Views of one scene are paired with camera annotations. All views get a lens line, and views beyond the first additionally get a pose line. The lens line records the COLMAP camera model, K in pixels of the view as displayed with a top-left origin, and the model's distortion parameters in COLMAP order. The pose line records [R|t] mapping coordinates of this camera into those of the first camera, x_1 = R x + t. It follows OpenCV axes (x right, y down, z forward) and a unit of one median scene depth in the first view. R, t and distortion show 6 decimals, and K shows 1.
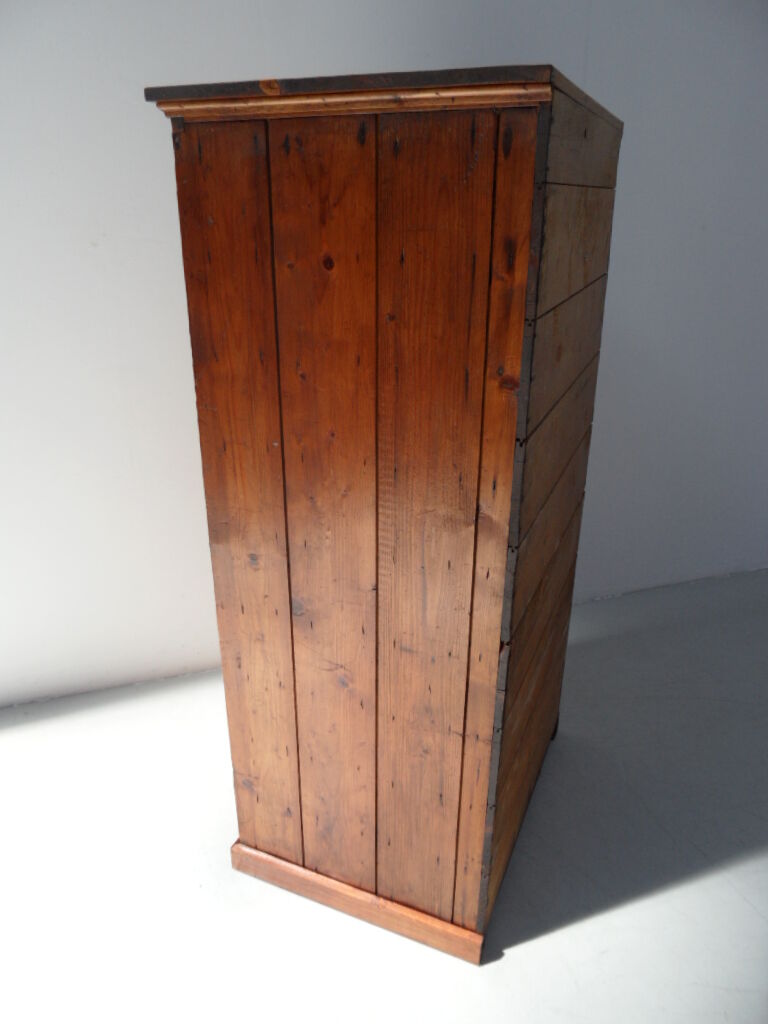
lens RADIAL K [[721.7, 0, 380.8], [0, 721.7, 511.8], [0, 0, 1]] dist [-0.031242, 0.022285]
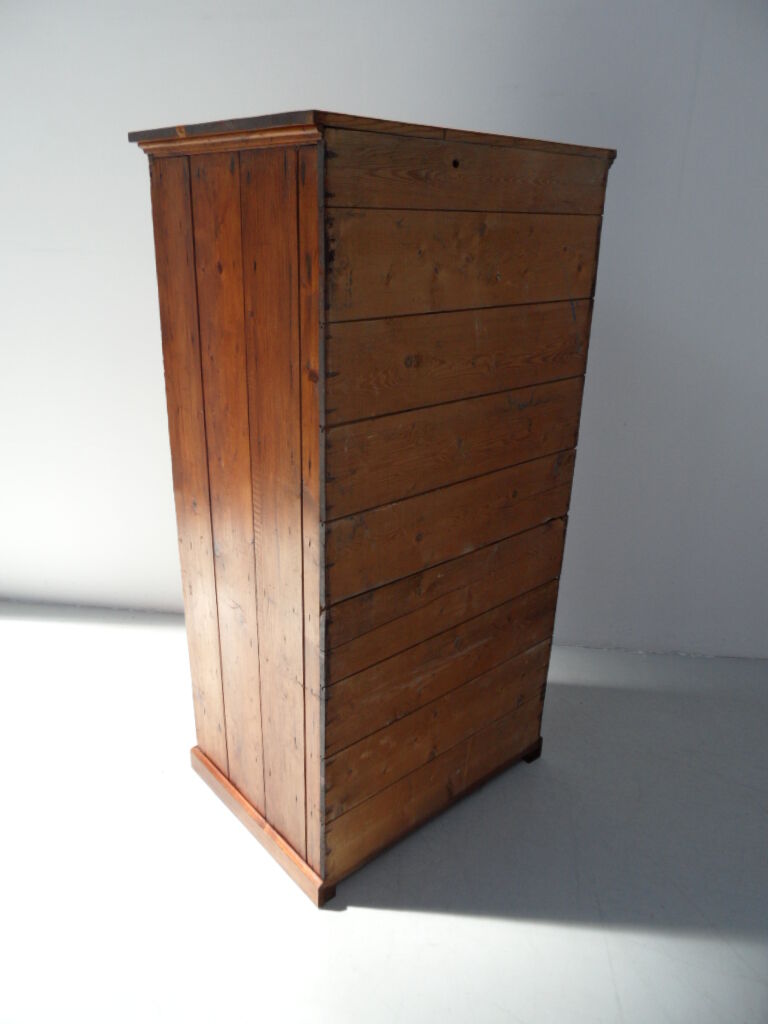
lens RADIAL K [[721.7, 0, 339.6], [0, 721.7, 511.3], [0, 0, 1]] dist [-0.031242, 0.022285]
pose [[0.899113, 0.180299, -0.398858, 0.678986], [-0.184871, 0.982383, 0.027336, -0.003515], [0.396760, 0.049159, 0.916605, -0.040402]]
